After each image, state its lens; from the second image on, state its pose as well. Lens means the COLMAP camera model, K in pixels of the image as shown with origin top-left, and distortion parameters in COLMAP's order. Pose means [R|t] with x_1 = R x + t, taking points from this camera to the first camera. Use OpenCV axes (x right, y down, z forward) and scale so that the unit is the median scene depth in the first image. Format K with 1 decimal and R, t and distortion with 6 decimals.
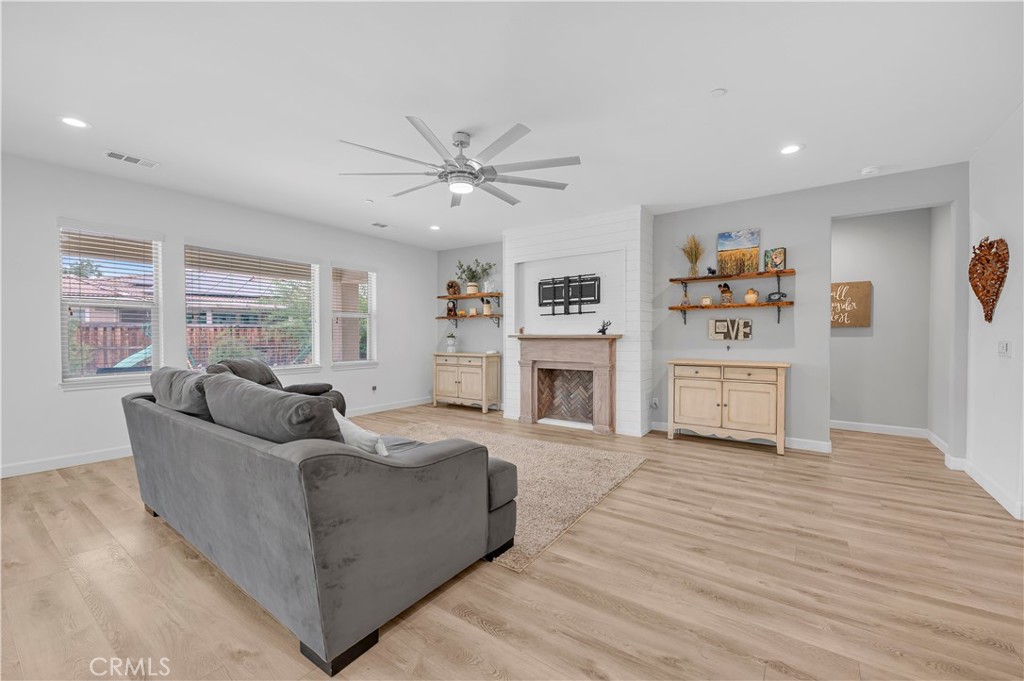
lens RADIAL K [[413.5, 0, 512.3], [0, 413.5, 341.6], [0, 0, 1]] dist [-0.001630, -0.000112]
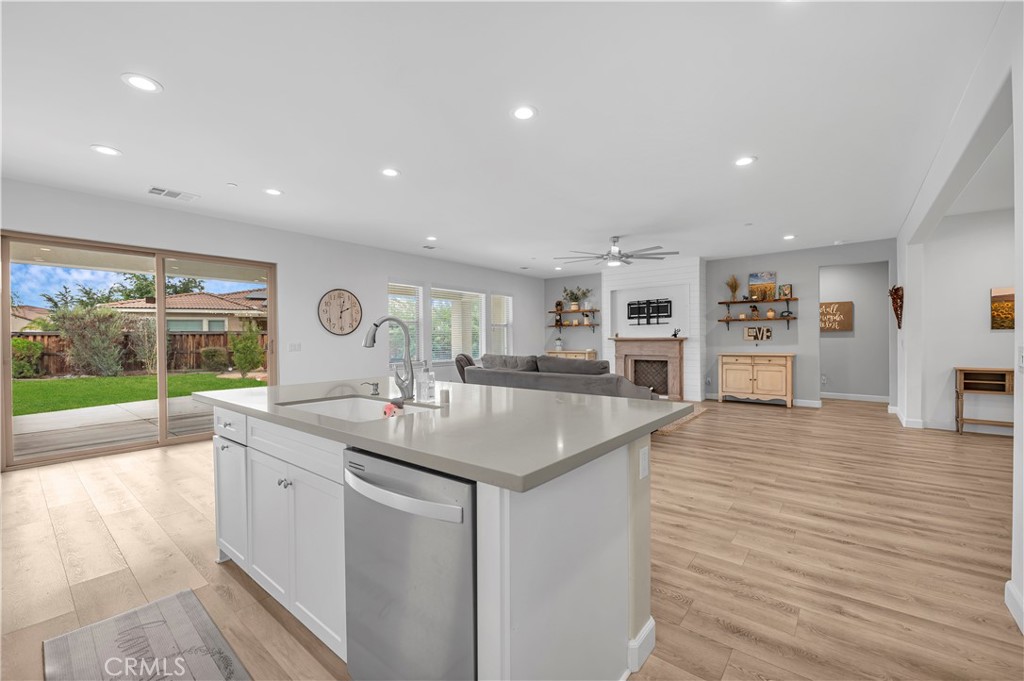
lens RADIAL K [[413.5, 0, 510.6], [0, 413.5, 340.7], [0, 0, 1]] dist [-0.001630, -0.000112]
pose [[0.997685, -0.007443, -0.067594, -0.303760], [0.006840, 0.999935, -0.009149, 0.005502], [0.067658, 0.008665, 0.997671, -0.626526]]
